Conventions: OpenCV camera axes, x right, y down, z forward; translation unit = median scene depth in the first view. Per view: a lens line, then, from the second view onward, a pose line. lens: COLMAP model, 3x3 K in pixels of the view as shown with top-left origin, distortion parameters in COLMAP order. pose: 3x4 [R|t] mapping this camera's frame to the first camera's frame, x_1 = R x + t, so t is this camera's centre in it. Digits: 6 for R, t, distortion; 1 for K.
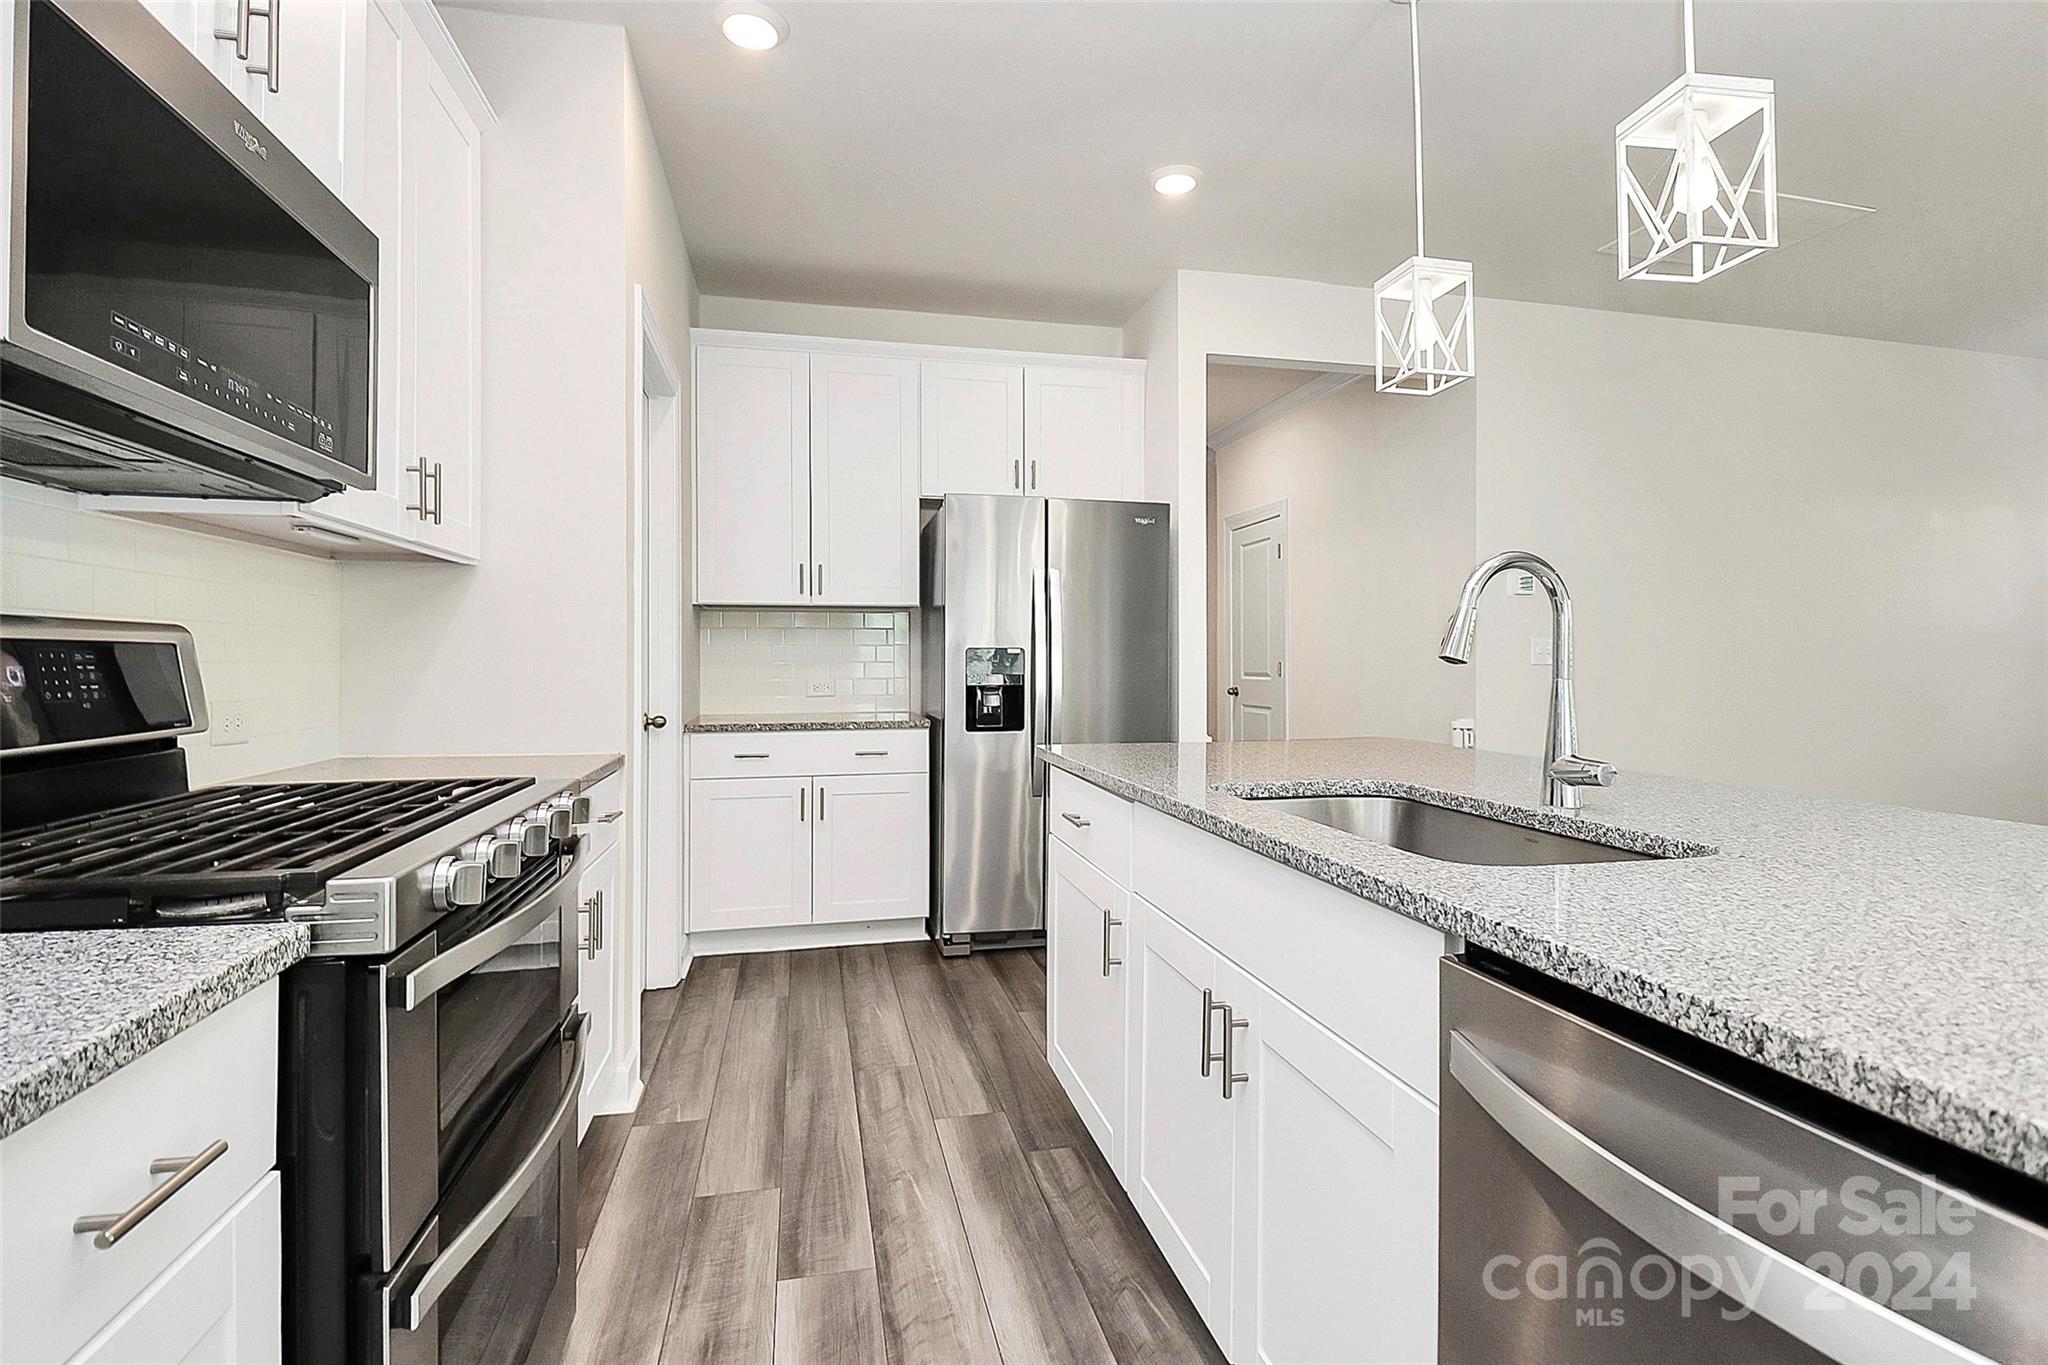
lens RADIAL K [[977.5, 0, 1024.5], [0, 977.5, 685.4], [0, 0, 1]] dist [-0.010492, -0.000243]
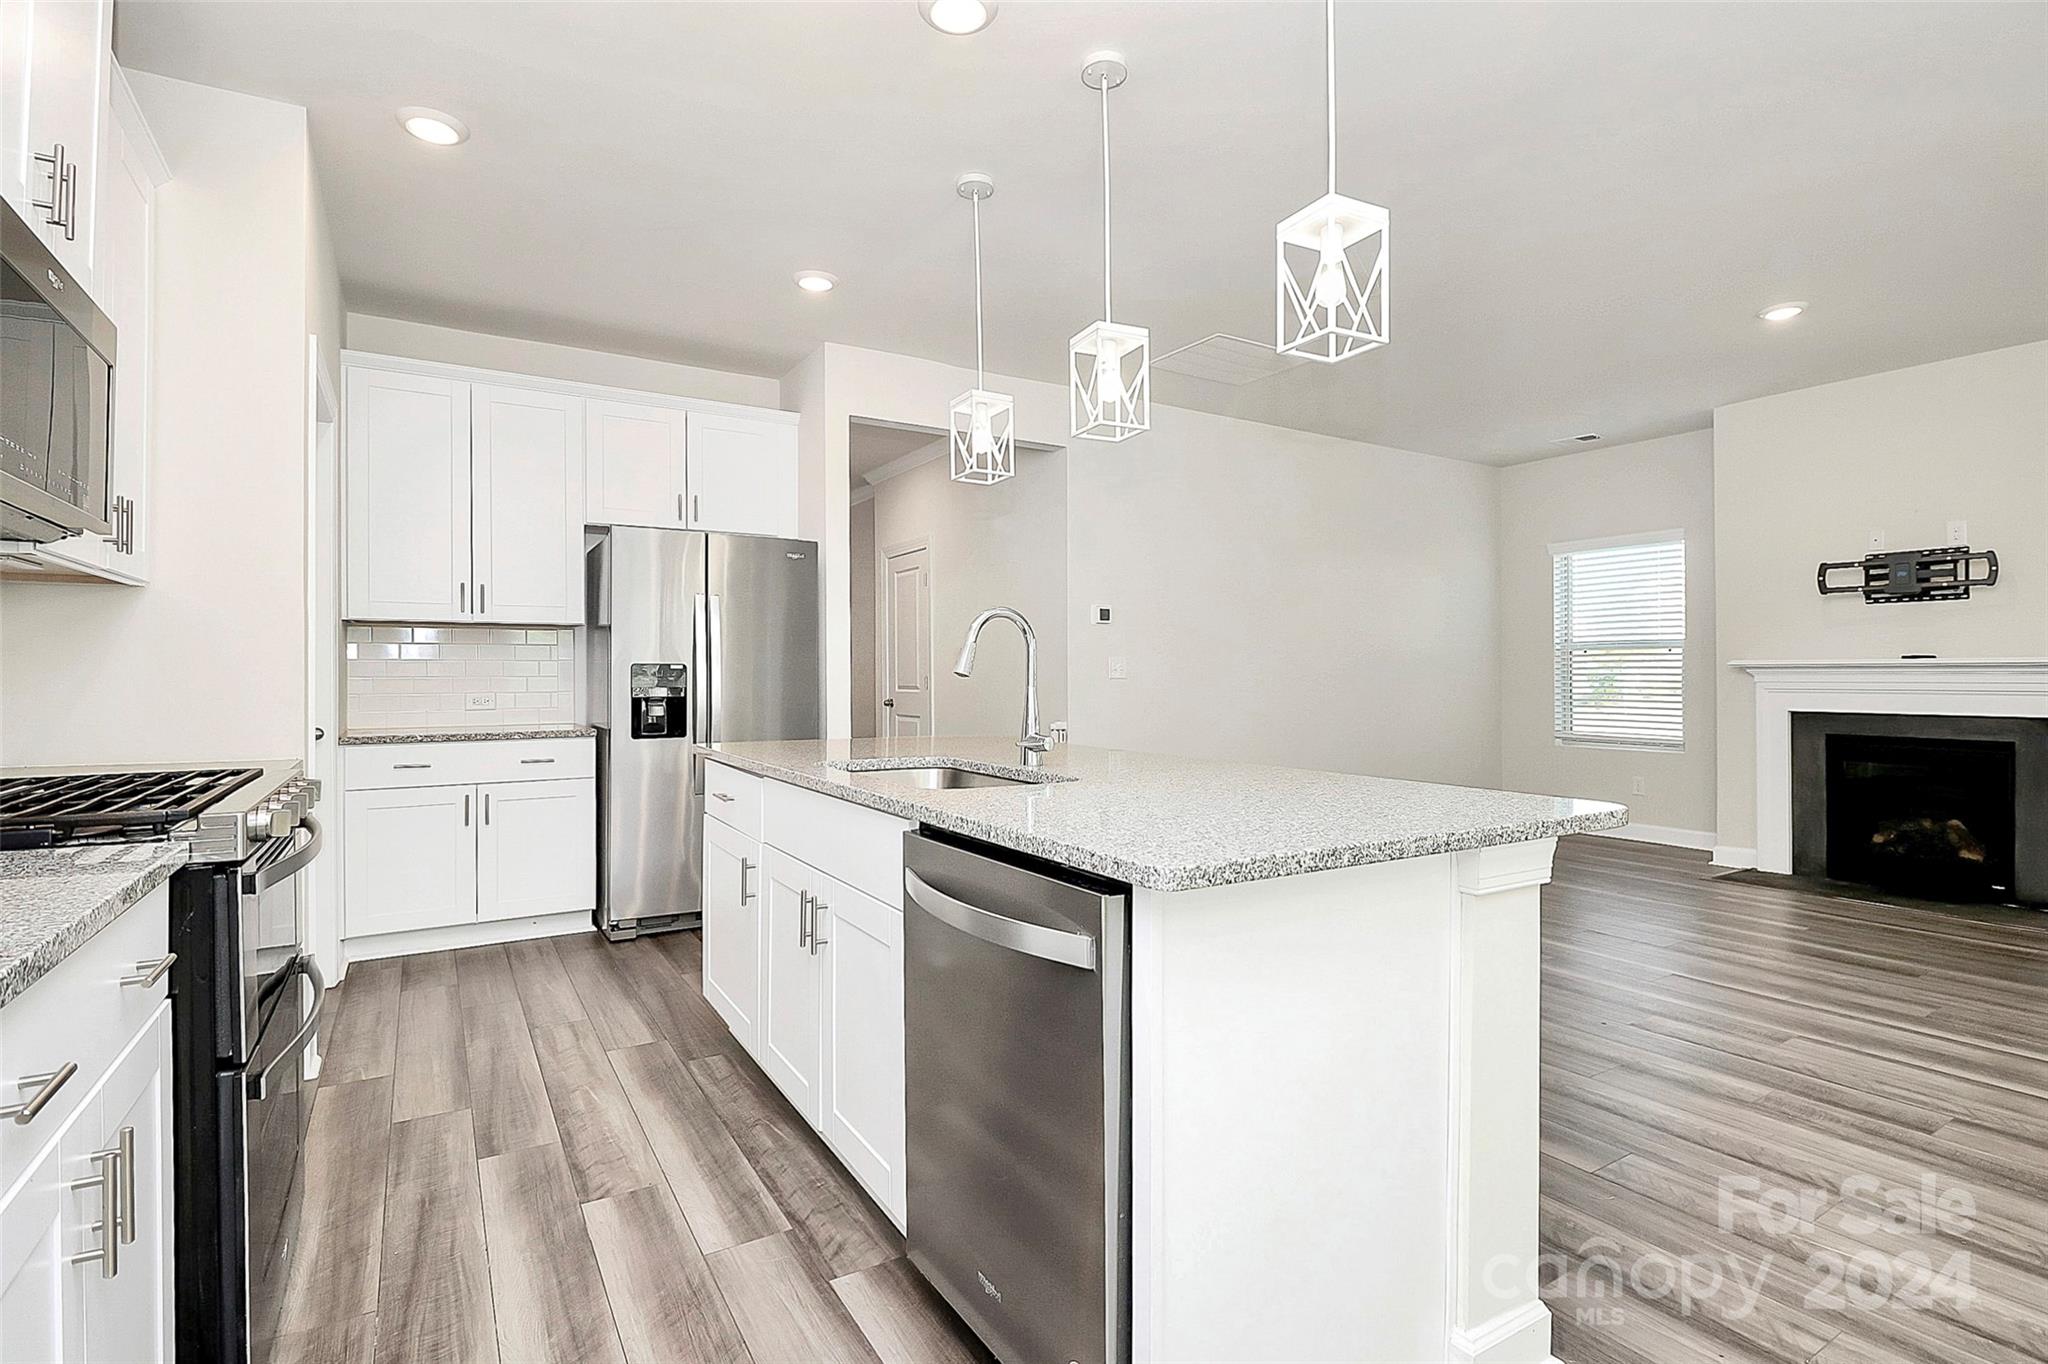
lens RADIAL K [[977.5, 0, 1024.5], [0, 977.5, 684.9], [0, 0, 1]] dist [-0.010492, -0.000243]
pose [[0.947589, -0.003422, 0.319474, 0.012027], [0.008279, 0.999870, -0.013846, 0.006166], [-0.319385, 0.015765, 0.947494, -0.250508]]
